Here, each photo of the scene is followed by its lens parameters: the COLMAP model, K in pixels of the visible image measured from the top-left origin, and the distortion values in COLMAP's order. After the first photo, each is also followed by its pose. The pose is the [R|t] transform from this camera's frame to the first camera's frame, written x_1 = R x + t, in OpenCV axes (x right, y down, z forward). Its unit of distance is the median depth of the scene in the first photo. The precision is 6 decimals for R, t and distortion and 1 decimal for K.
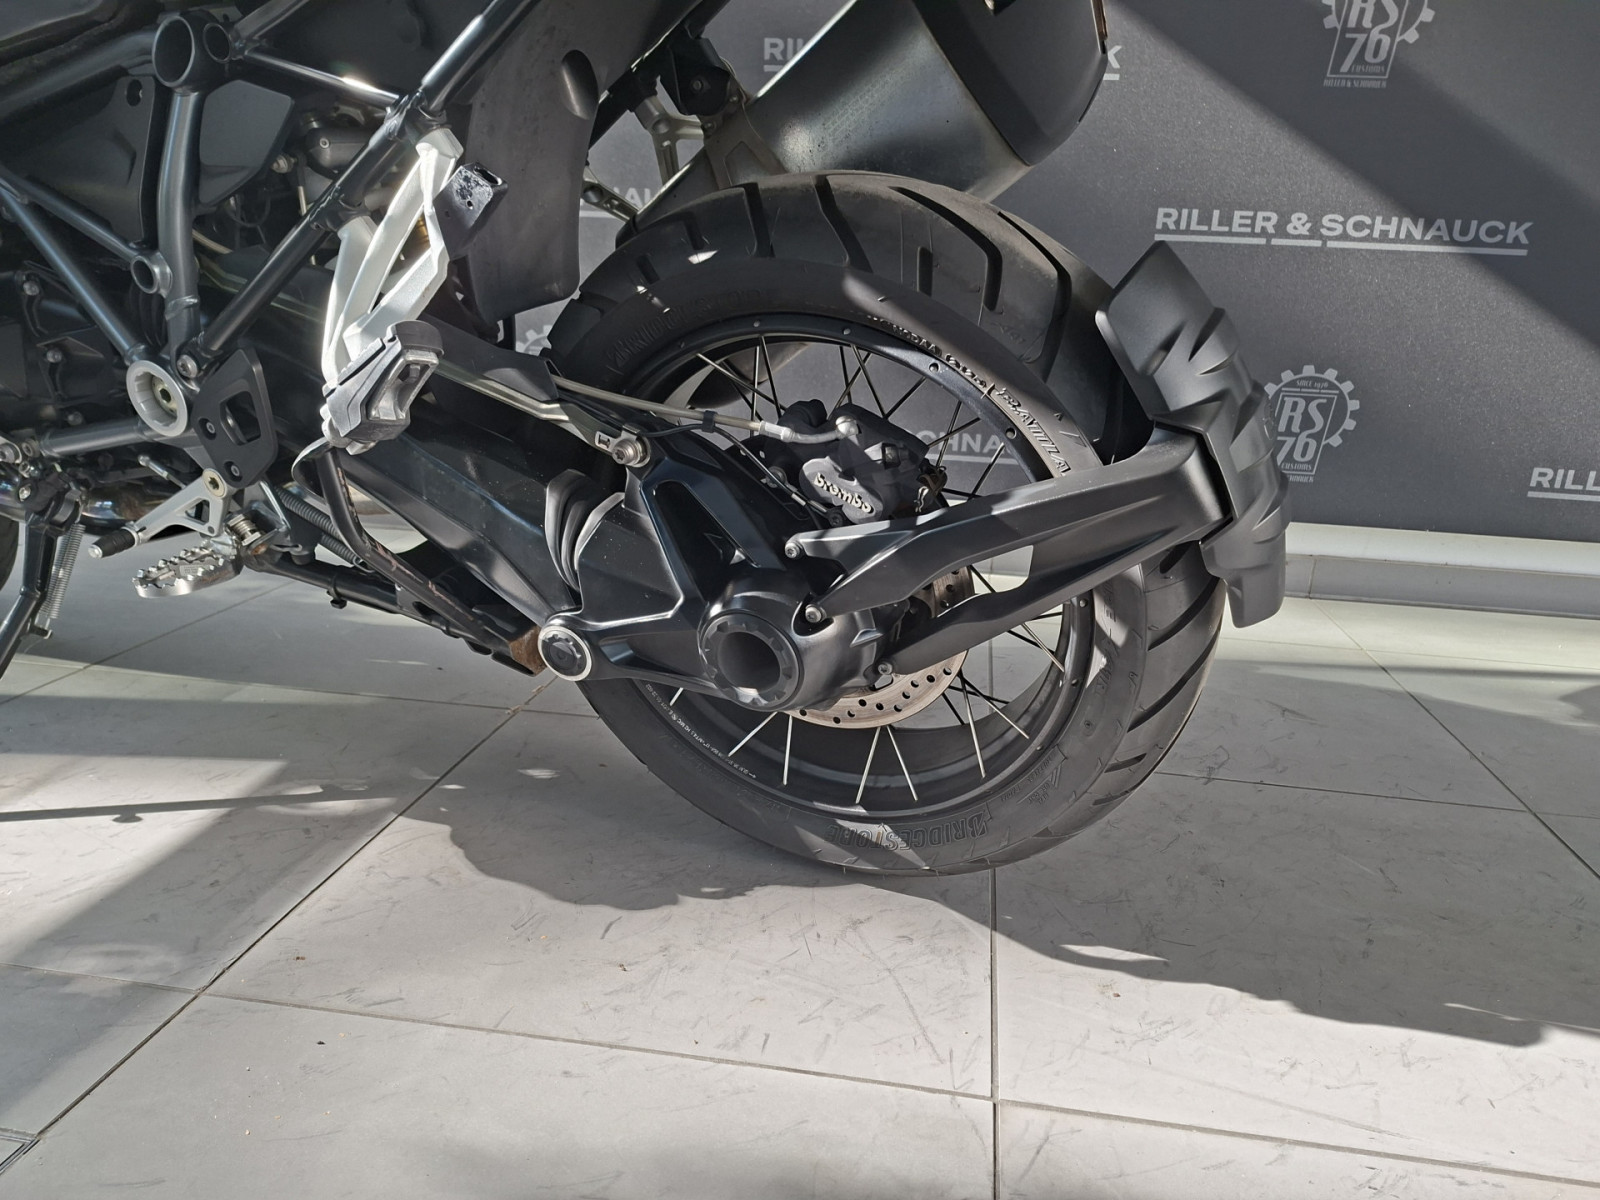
lens RADIAL K [[1145.5, 0, 820.7], [0, 1145.5, 632.1], [0, 0, 1]] dist [0.089488, -0.116479]
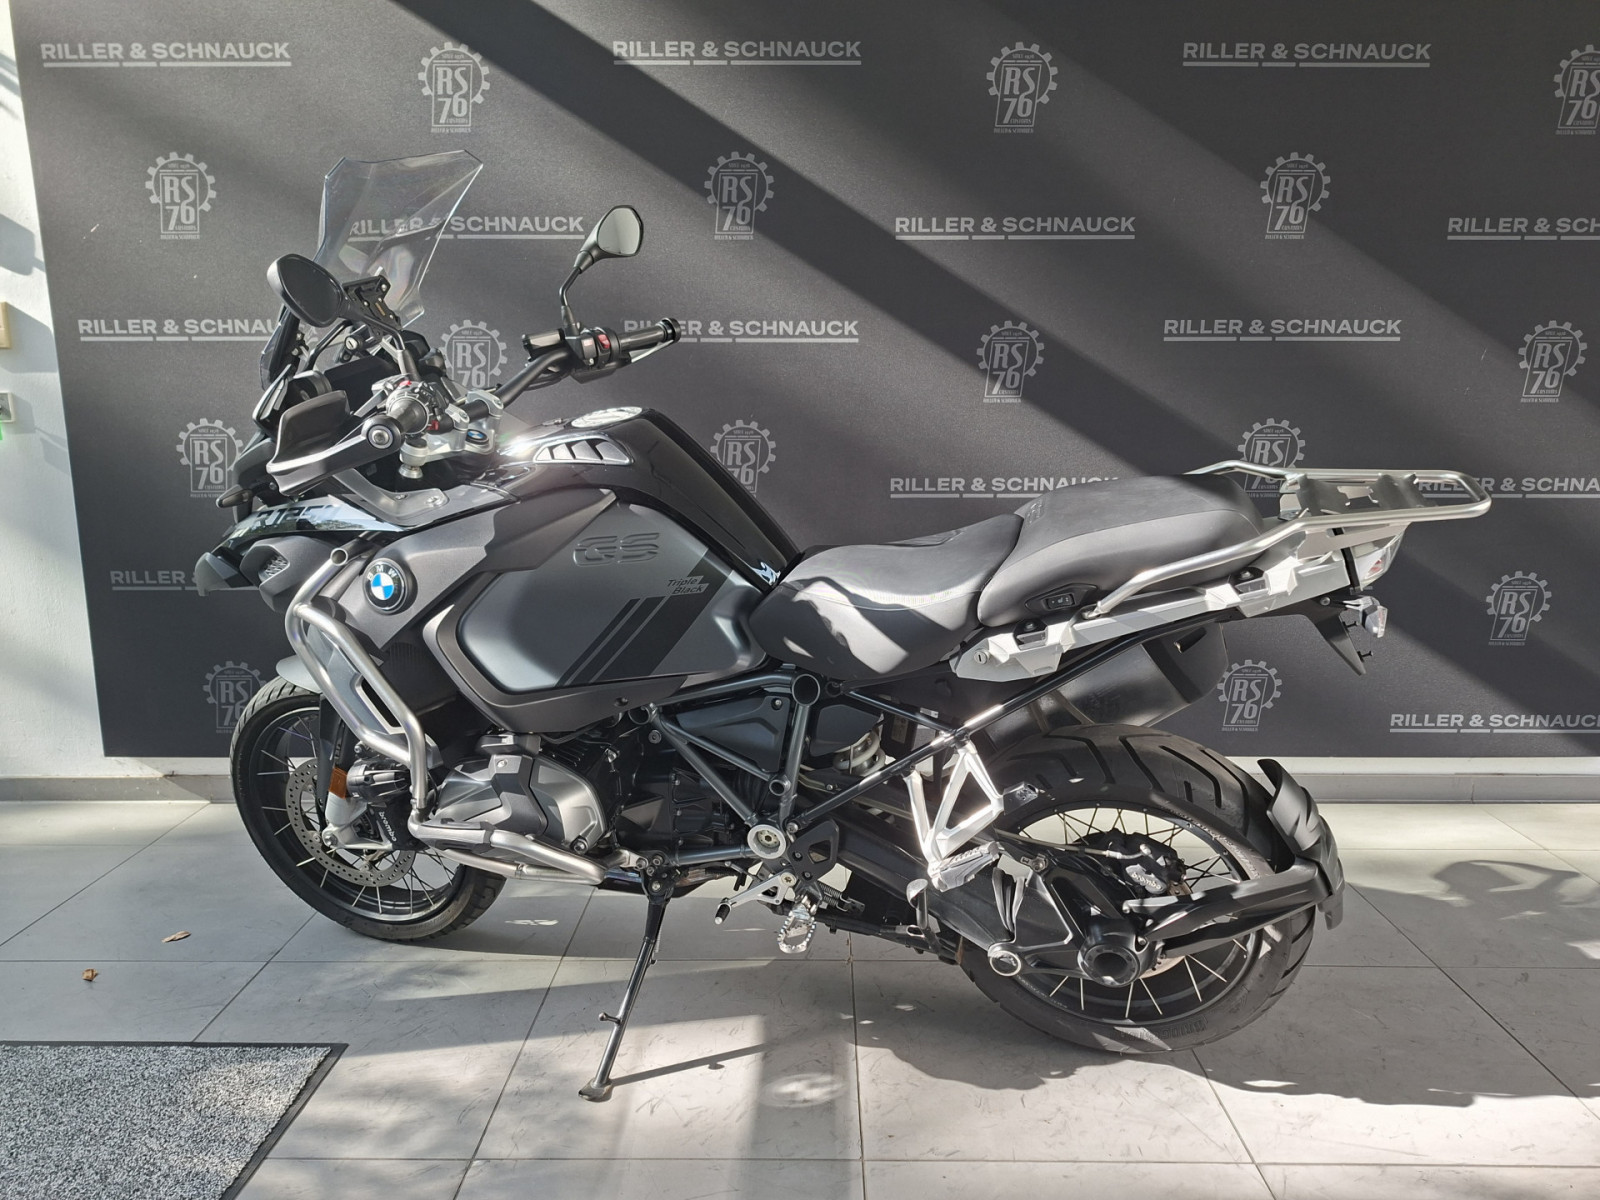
lens RADIAL K [[1159.8, 0, 810.3], [0, 1159.8, 601.1], [0, 0, 1]] dist [0.007470, -0.006143]
pose [[0.990130, -0.066519, 0.123360, -0.752395], [0.080397, 0.990544, -0.111168, -0.402065], [-0.114798, 0.119989, 0.986116, -1.022401]]
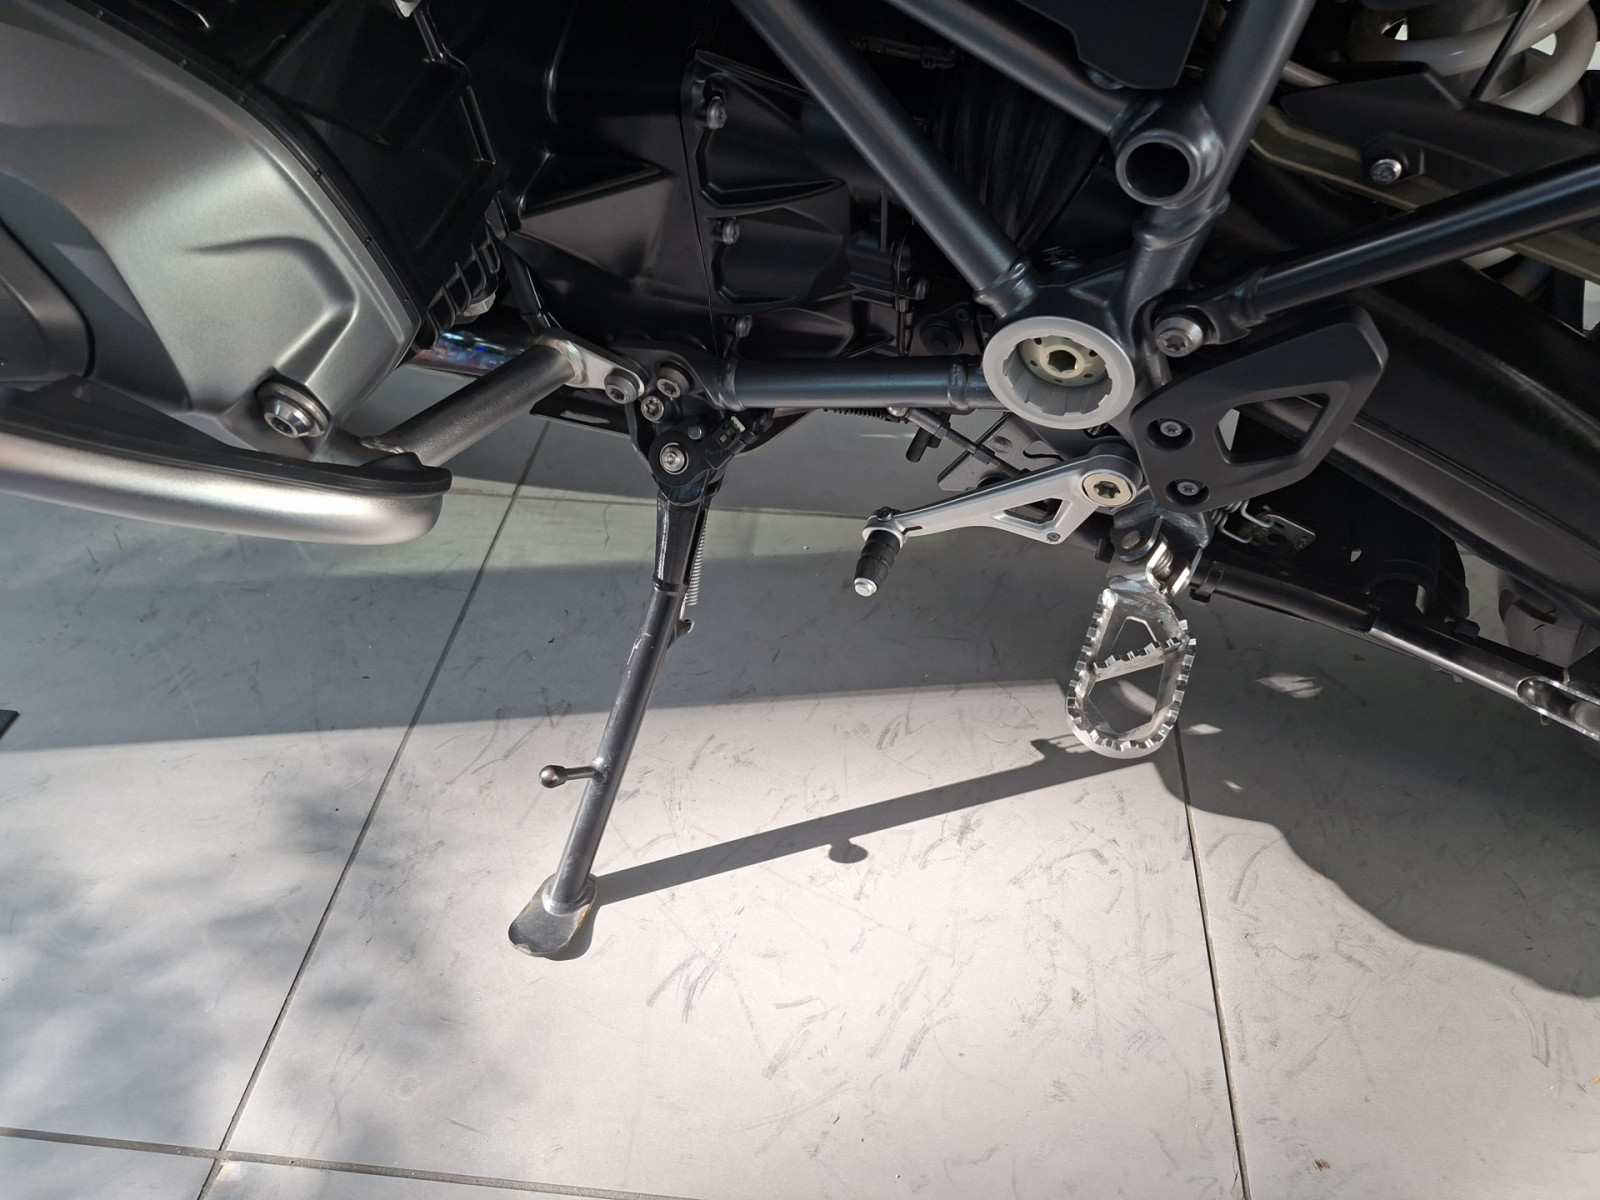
lens RADIAL K [[1145.5, 0, 820.7], [0, 1145.5, 632.1], [0, 0, 1]] dist [0.089488, -0.116479]
pose [[0.997395, -0.071692, -0.007944, -0.718503], [0.066599, 0.873010, 0.483133, -0.377336], [-0.027701, -0.482404, 0.875511, 0.522141]]
